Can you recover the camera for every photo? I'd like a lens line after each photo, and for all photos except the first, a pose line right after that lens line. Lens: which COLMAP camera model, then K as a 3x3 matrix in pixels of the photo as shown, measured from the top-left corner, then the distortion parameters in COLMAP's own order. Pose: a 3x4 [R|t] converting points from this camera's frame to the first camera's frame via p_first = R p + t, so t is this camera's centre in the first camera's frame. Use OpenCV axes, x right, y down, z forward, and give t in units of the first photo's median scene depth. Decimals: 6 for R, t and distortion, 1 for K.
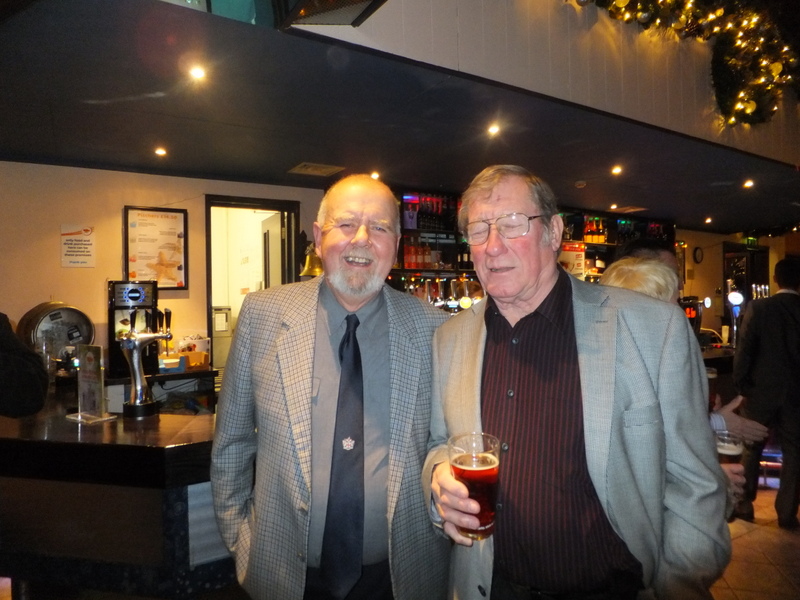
lens RADIAL K [[533.2, 0, 400.0], [0, 533.2, 300.0], [0, 0, 1]] dist [-0.044180, 0.040076]
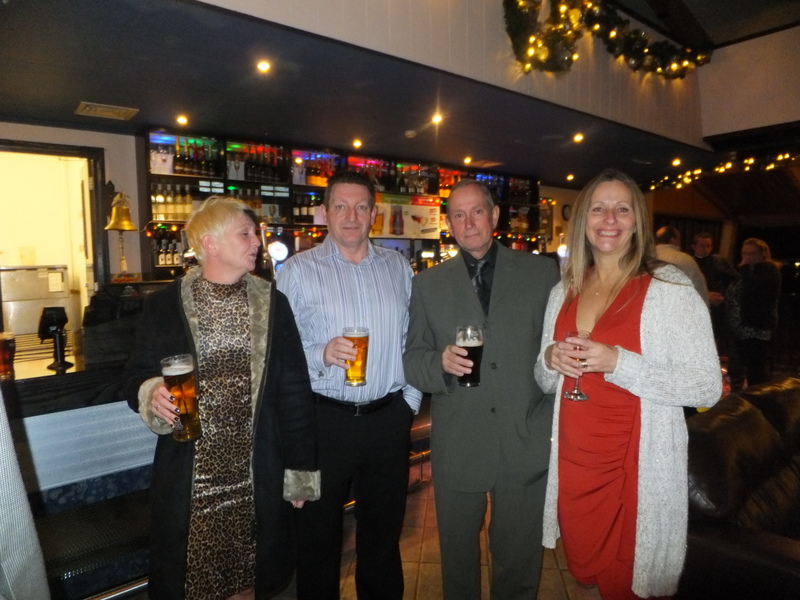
lens RADIAL K [[532.9, 0, 400.0], [0, 532.9, 300.0], [0, 0, 1]] dist [-0.094480, 0.119298]
pose [[0.993172, -0.014674, 0.115731, 0.192592], [0.006277, 0.997343, 0.072582, 0.012895], [-0.116489, -0.071360, 0.990625, 0.023330]]
